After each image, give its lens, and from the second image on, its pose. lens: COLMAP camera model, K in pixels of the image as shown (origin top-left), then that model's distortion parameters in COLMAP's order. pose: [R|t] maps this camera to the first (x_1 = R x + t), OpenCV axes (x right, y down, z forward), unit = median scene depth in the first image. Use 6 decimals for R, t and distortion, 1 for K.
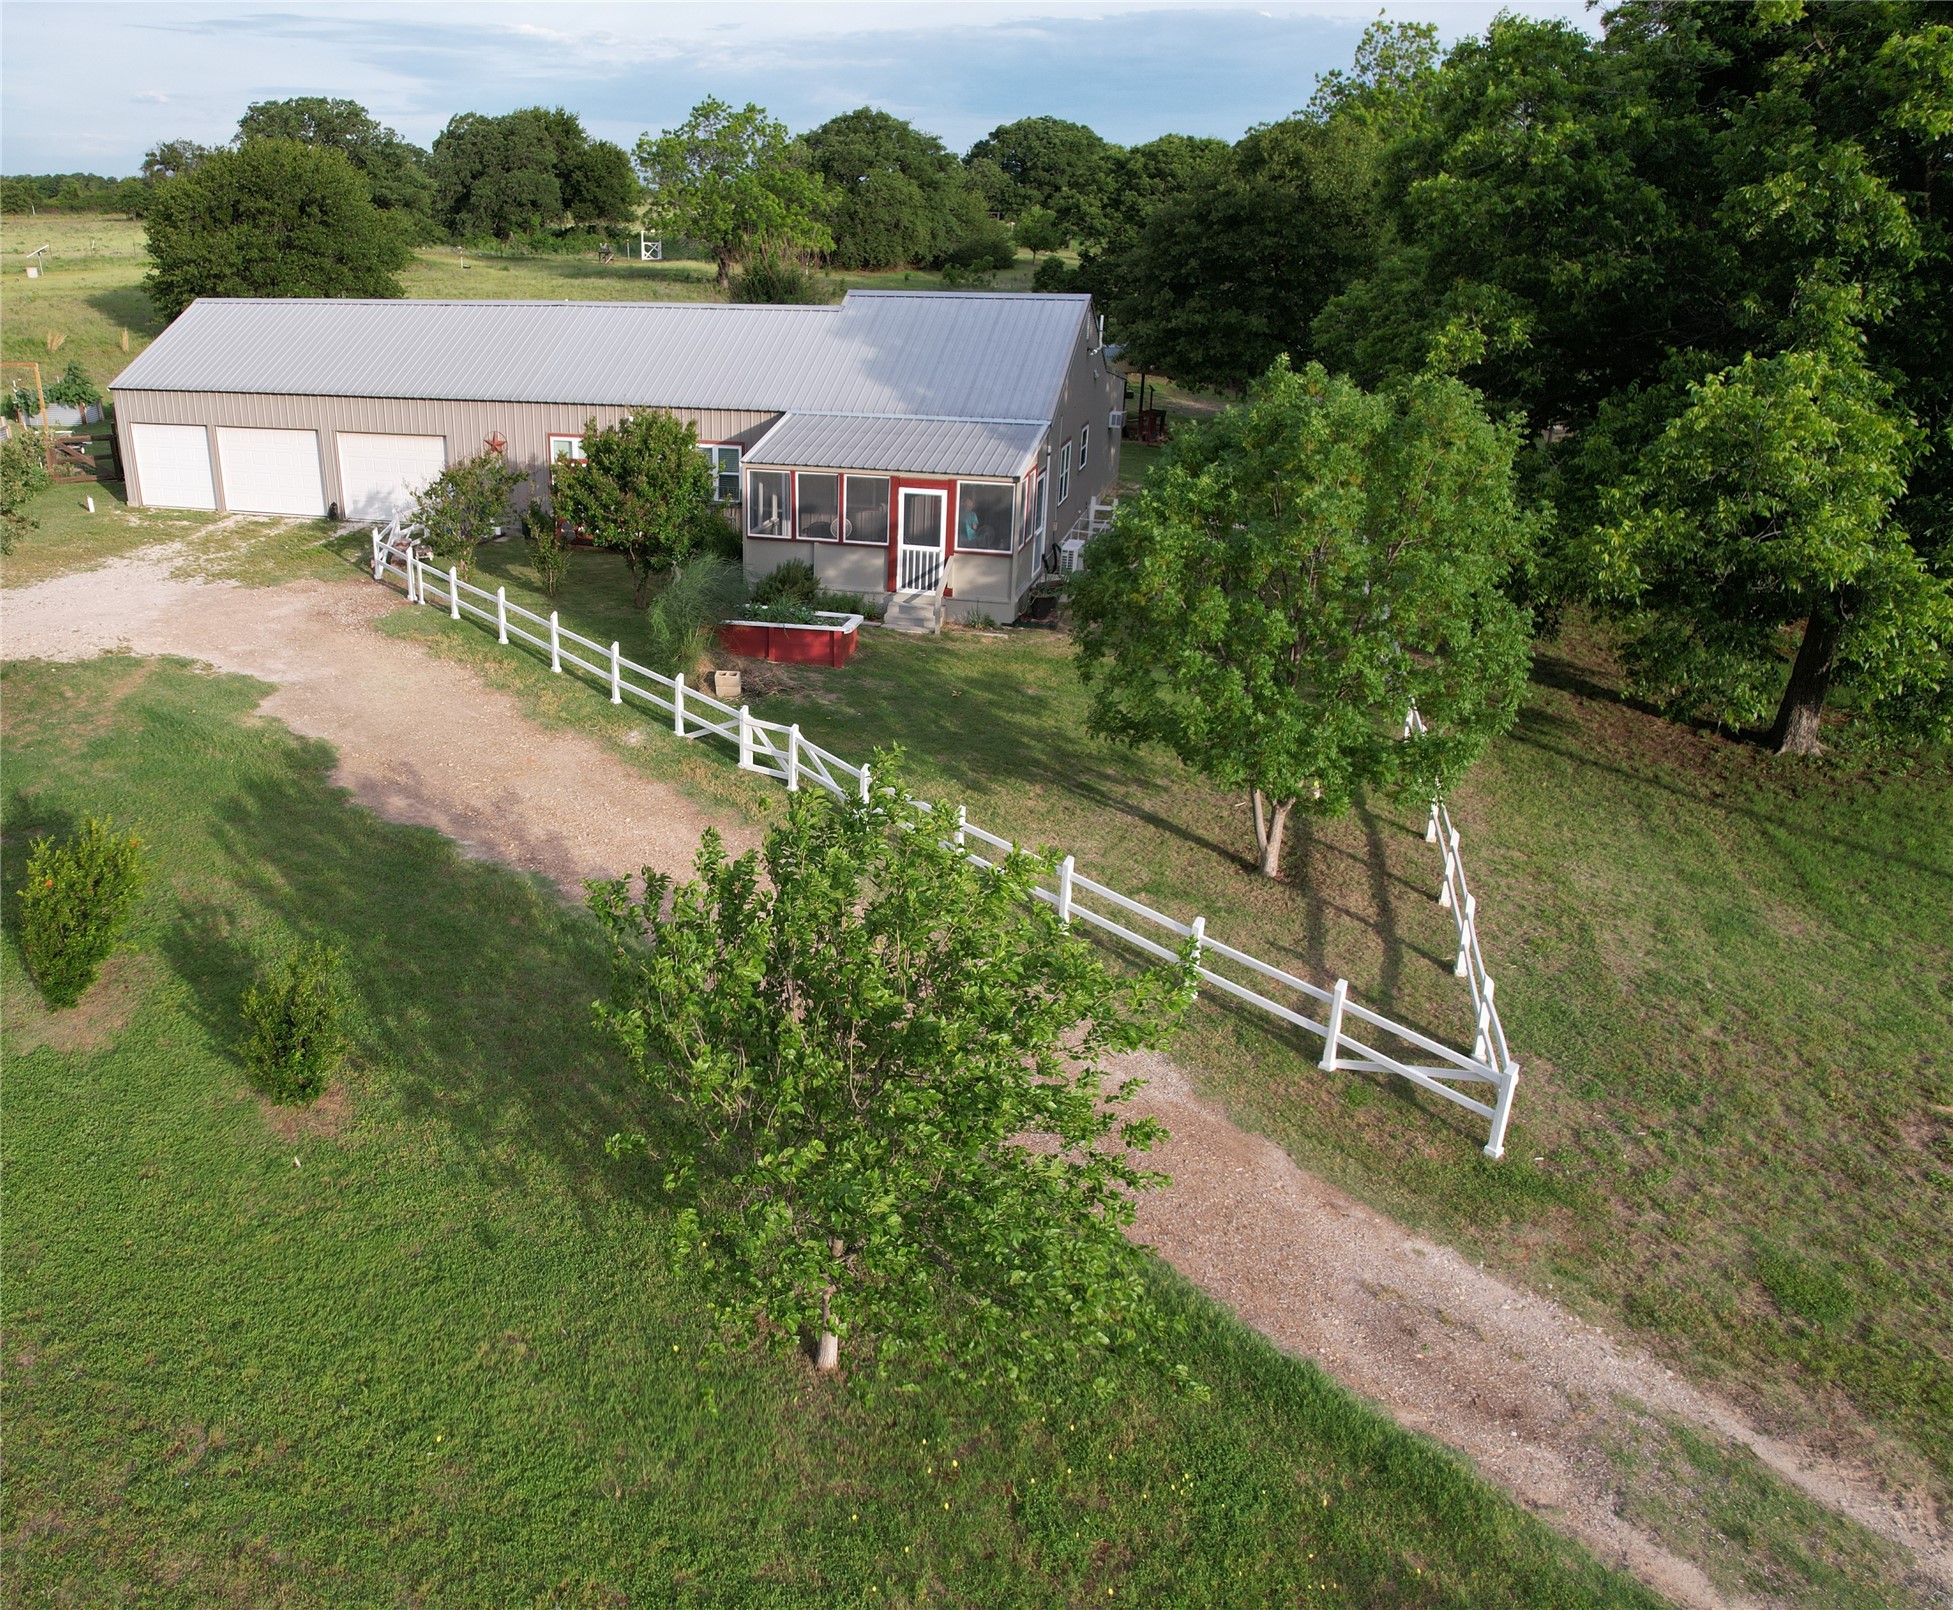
lens RADIAL K [[1544.3, 0, 740.8], [0, 1544.3, 802.1], [0, 0, 1]] dist [-0.059465, 0.045412]
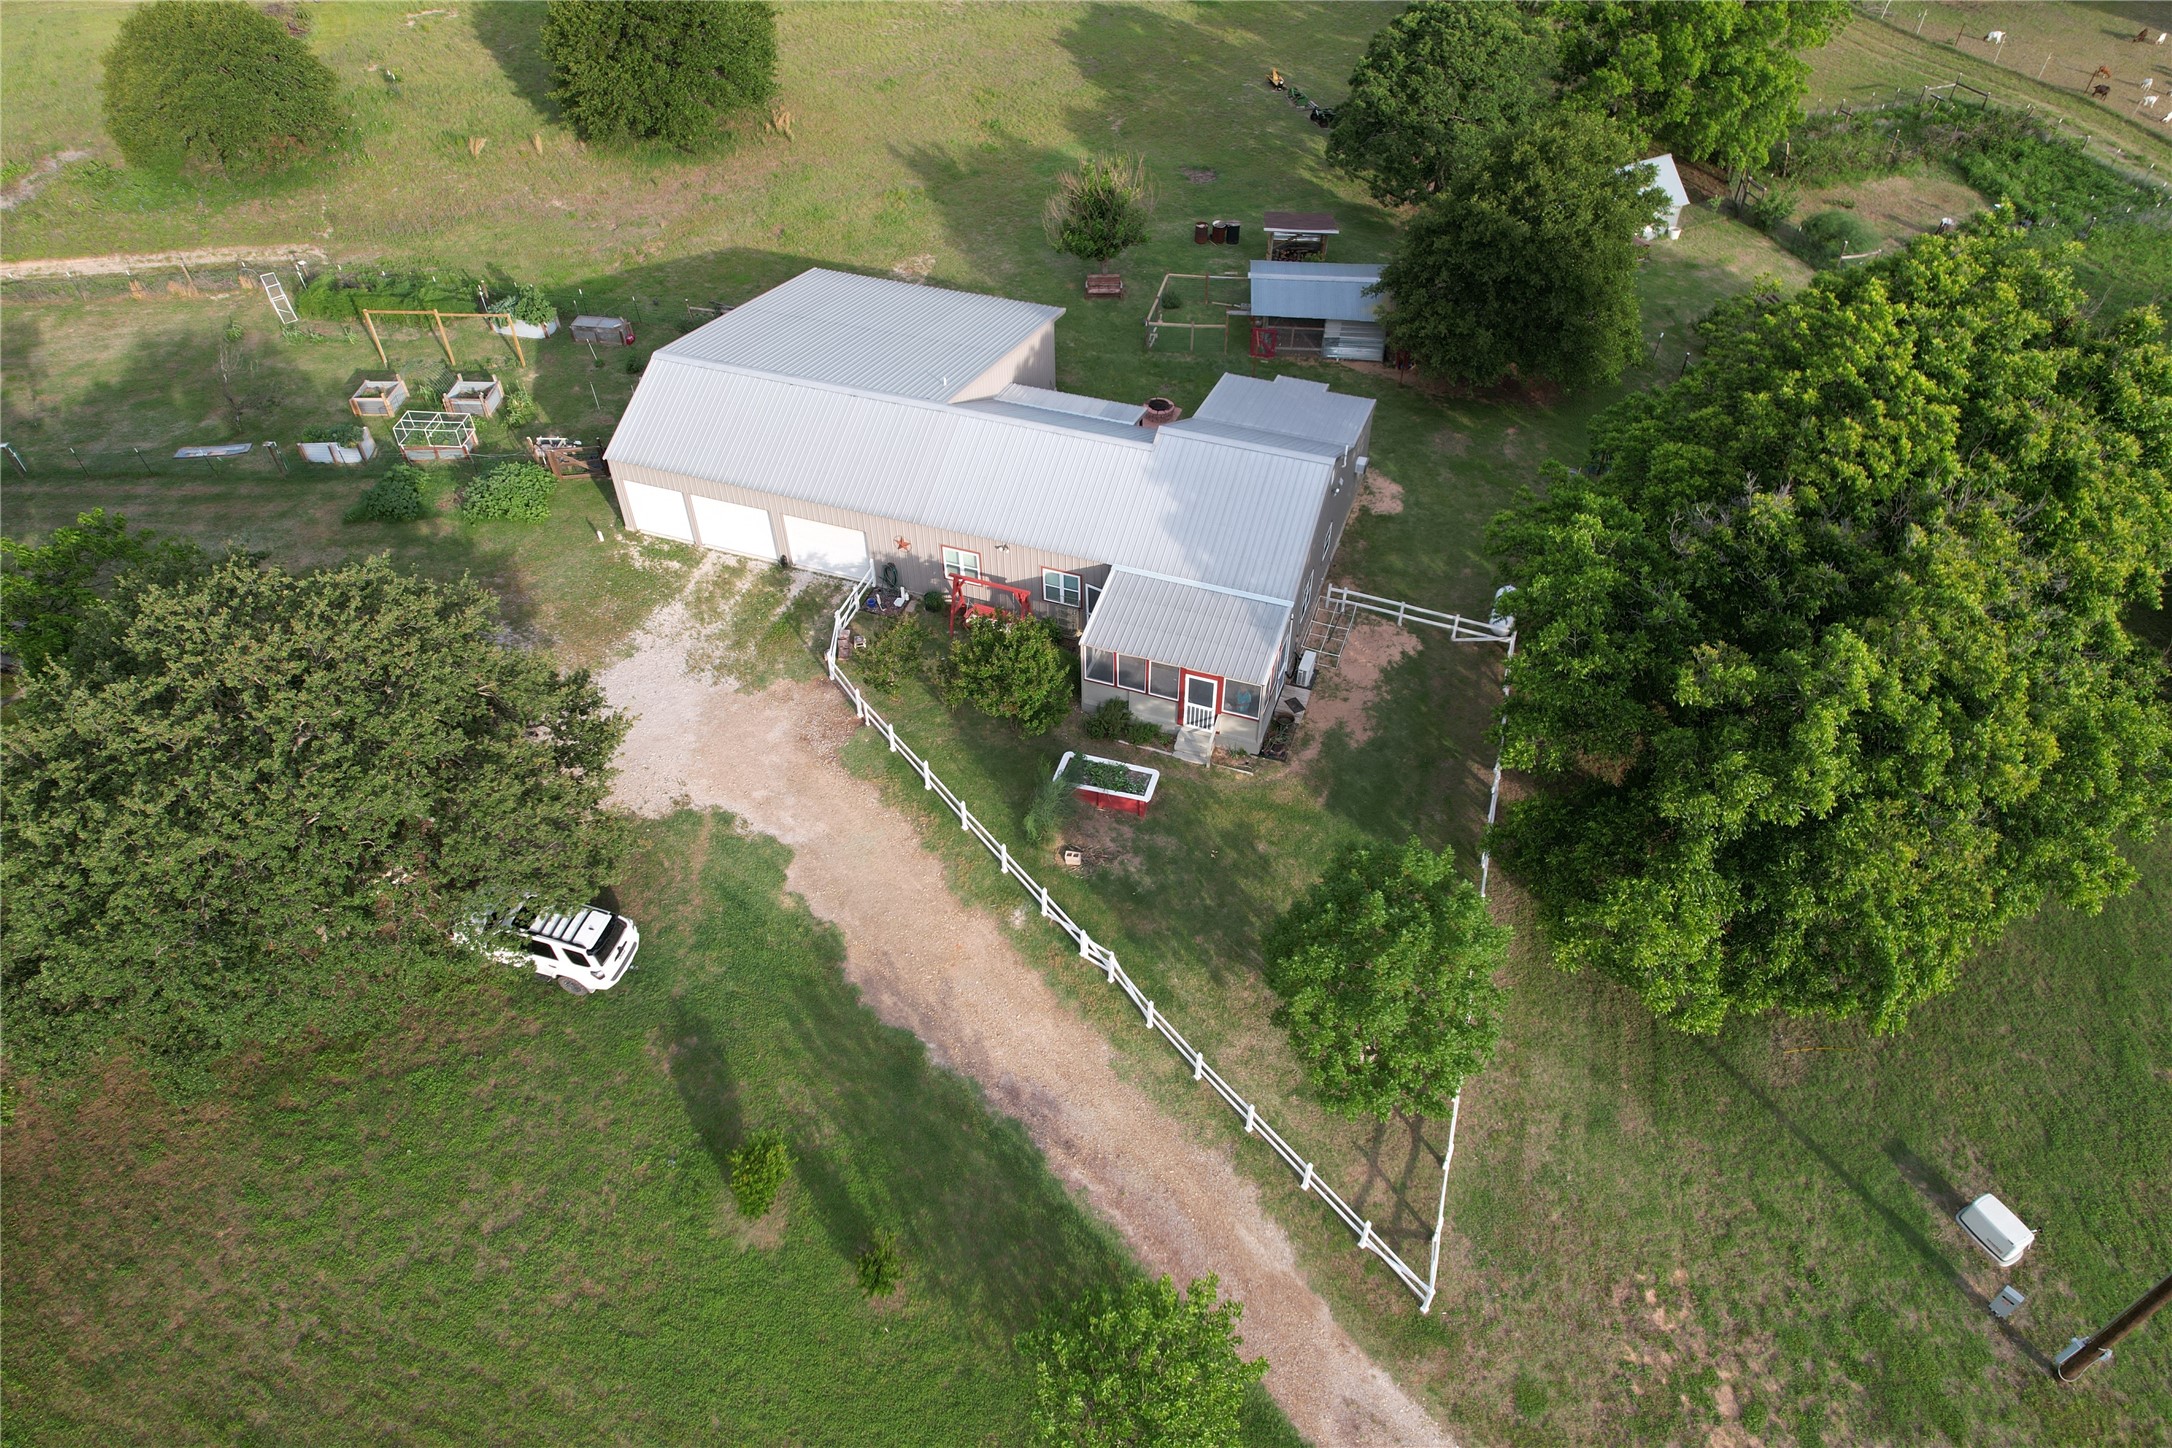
lens RADIAL K [[1384.7, 0, 1080.9], [0, 1384.7, 737.0], [0, 0, 1]] dist [-0.054785, 0.043014]
pose [[0.999957, -0.008249, -0.004253, 0.008362], [0.009252, 0.922213, 0.386572, -0.866635], [0.000733, -0.386594, 0.922250, -0.337783]]
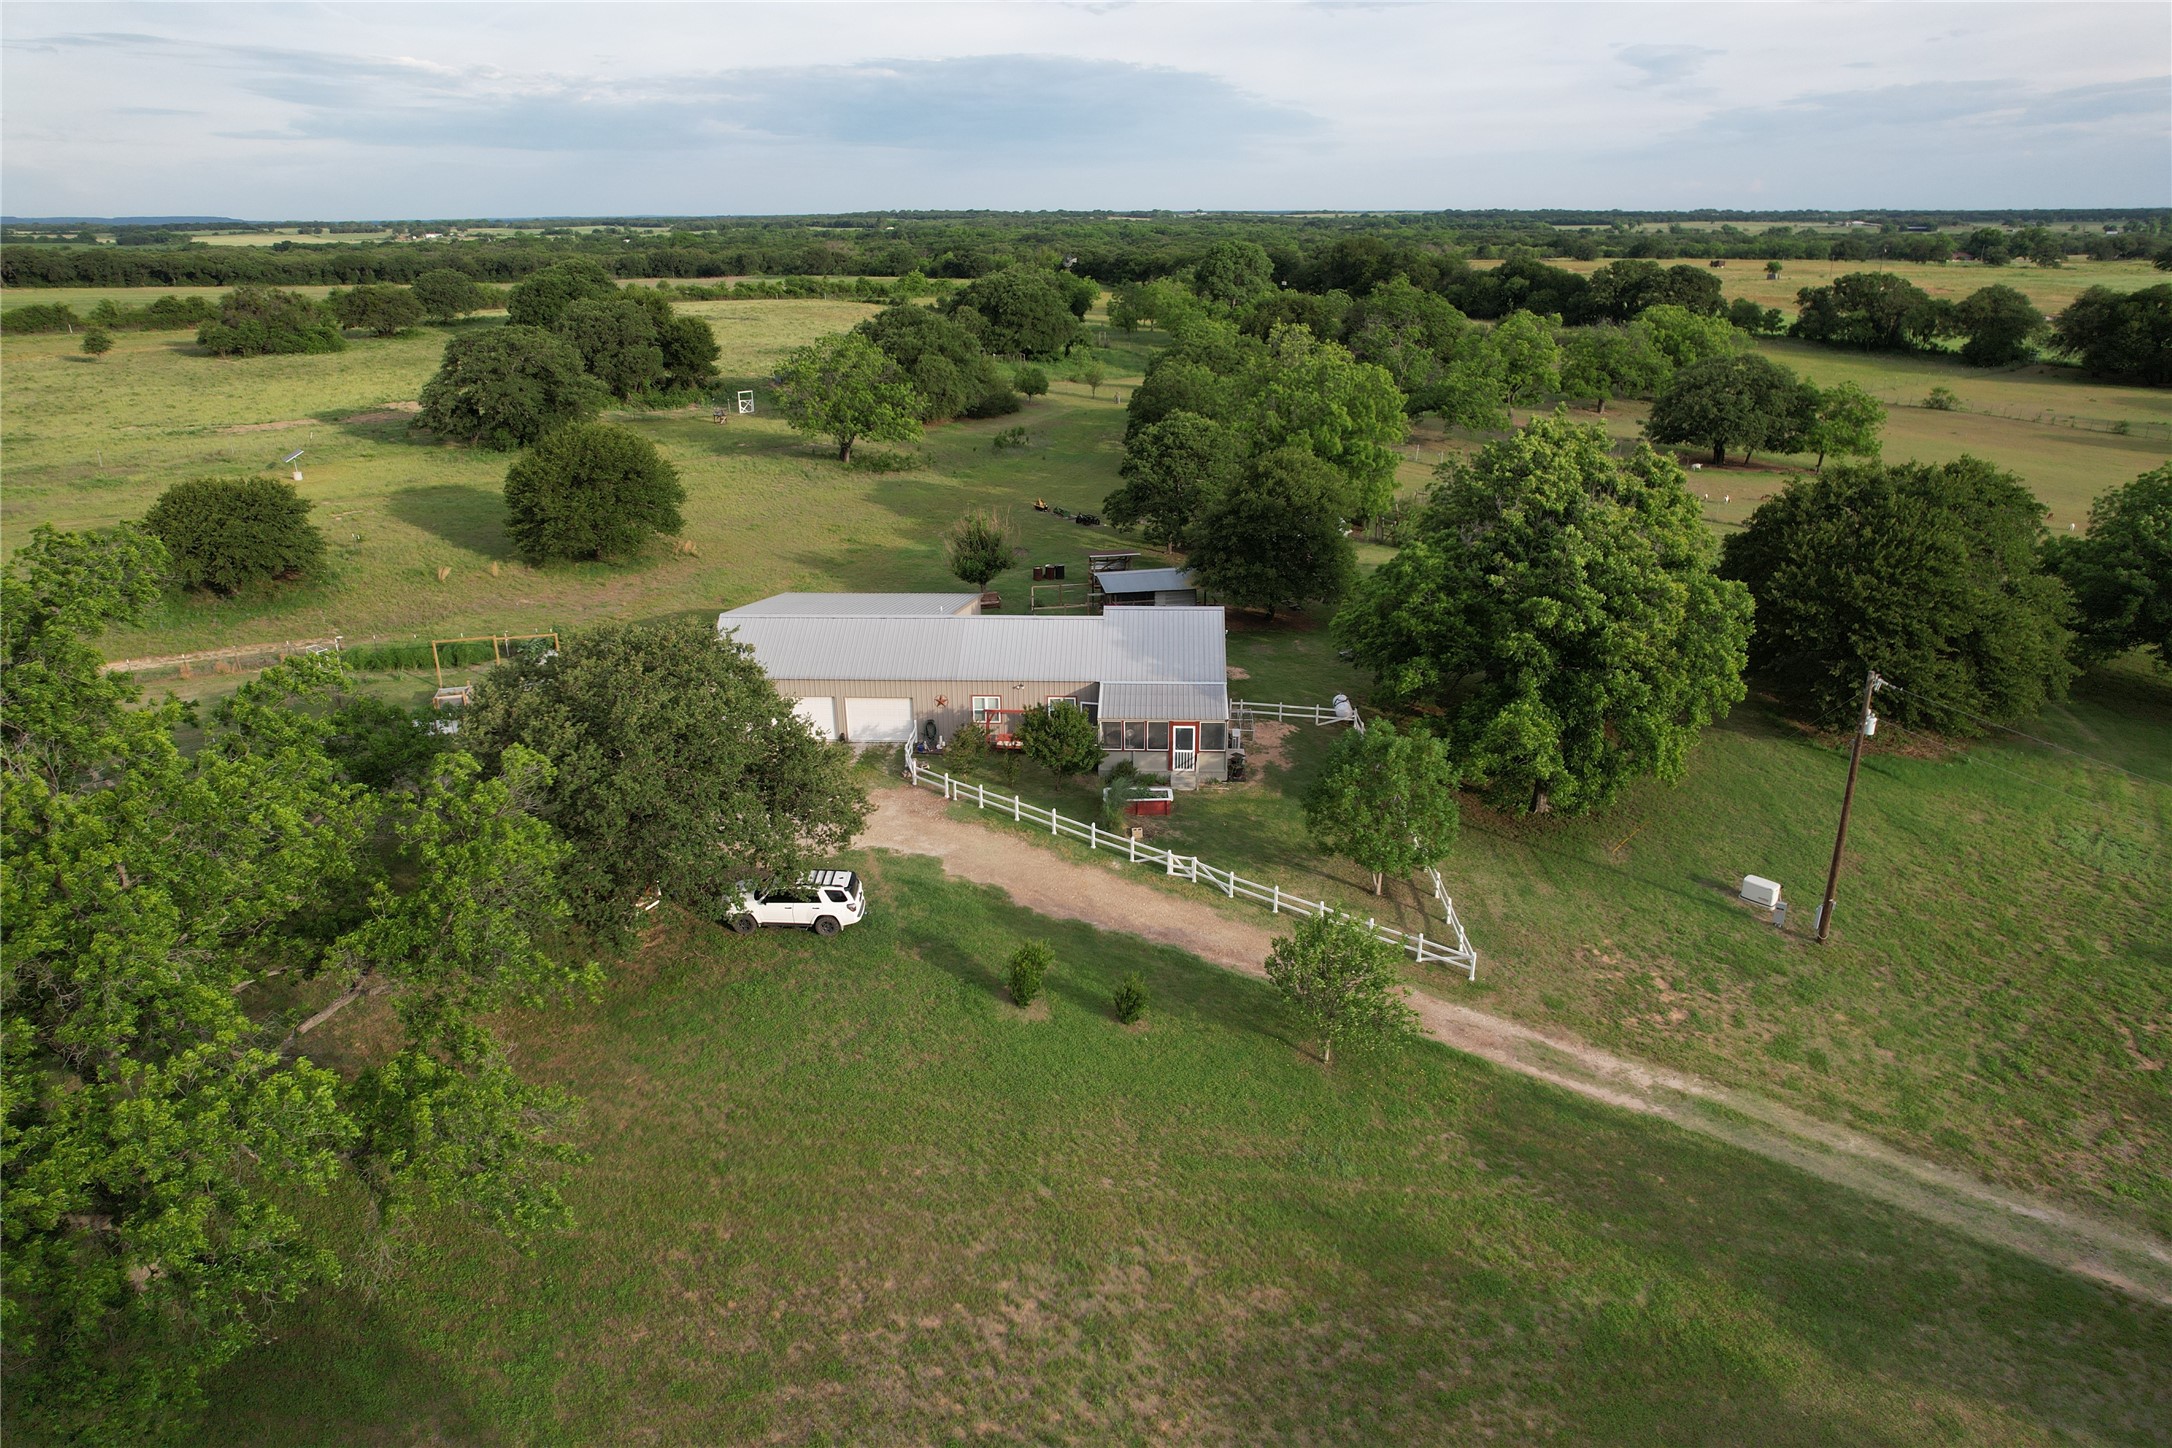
lens RADIAL K [[1384.7, 0, 1068.9], [0, 1384.7, 730.1], [0, 0, 1]] dist [-0.054785, 0.043014]
pose [[0.959399, -0.107270, 0.260858, -0.730278], [0.111661, 0.993744, -0.002026, -0.274157], [-0.259009, 0.031072, 0.965375, -1.150992]]
